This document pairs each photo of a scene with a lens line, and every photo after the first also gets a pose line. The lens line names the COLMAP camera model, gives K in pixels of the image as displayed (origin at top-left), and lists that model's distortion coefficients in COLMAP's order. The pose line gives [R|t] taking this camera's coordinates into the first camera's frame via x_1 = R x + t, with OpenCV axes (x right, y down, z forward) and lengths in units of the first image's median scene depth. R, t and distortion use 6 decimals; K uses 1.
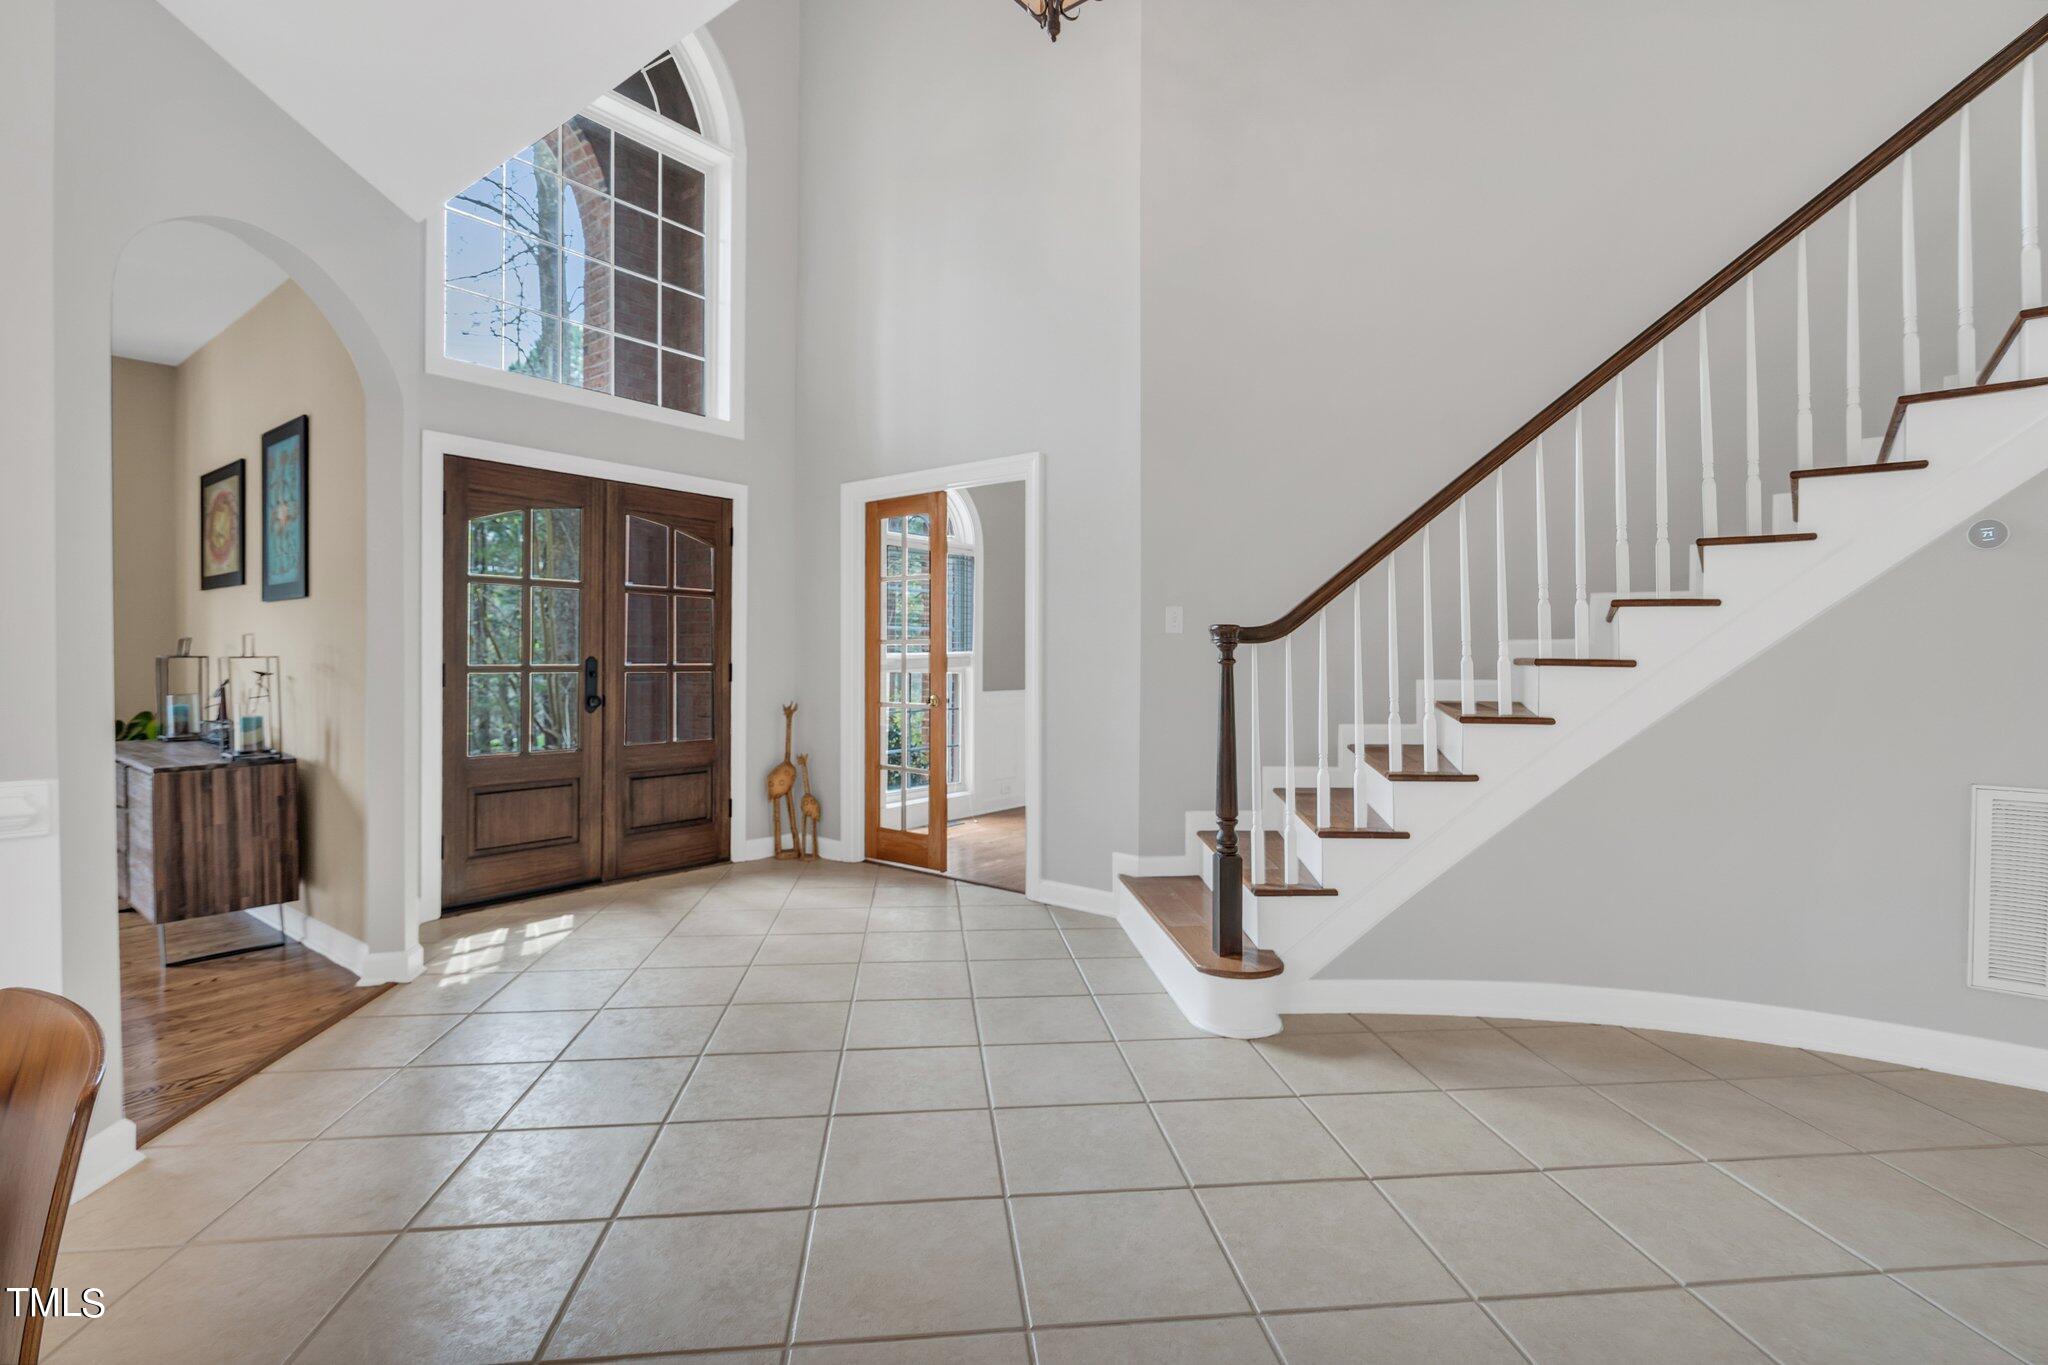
lens RADIAL K [[948.2, 0, 1023.3], [0, 948.2, 661.2], [0, 0, 1]] dist [-0.011914, 0.007646]
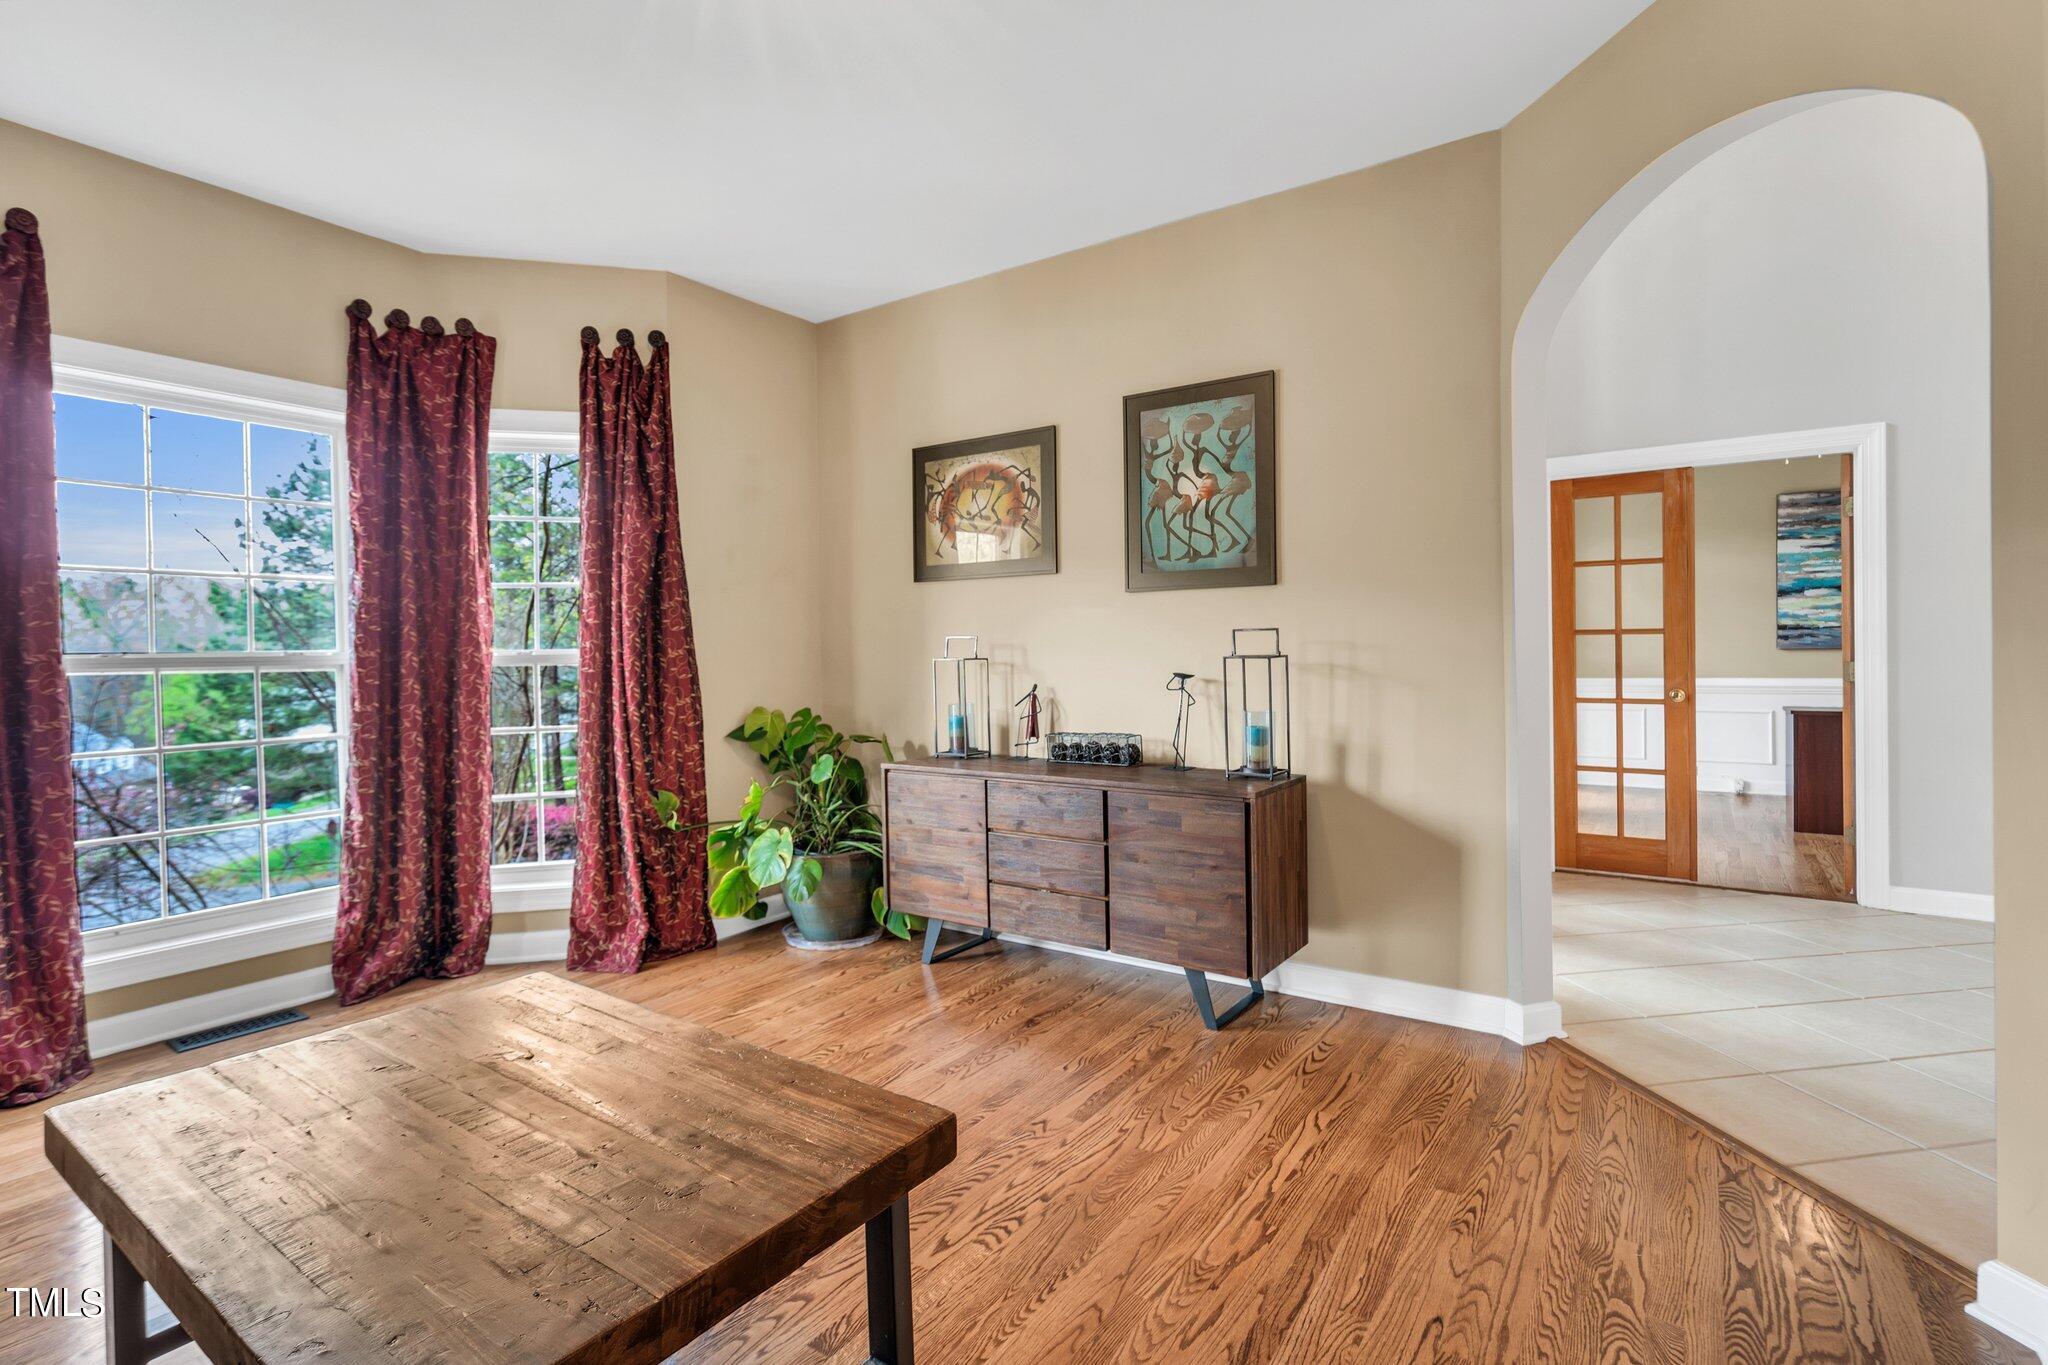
lens RADIAL K [[948.2, 0, 1023.3], [0, 948.2, 661.2], [0, 0, 1]] dist [-0.011914, 0.007646]
pose [[0.997294, -0.014629, 0.072051, -0.888002], [0.014235, 0.999881, 0.005979, -0.006627], [-0.072130, -0.004937, 0.997383, 0.141099]]
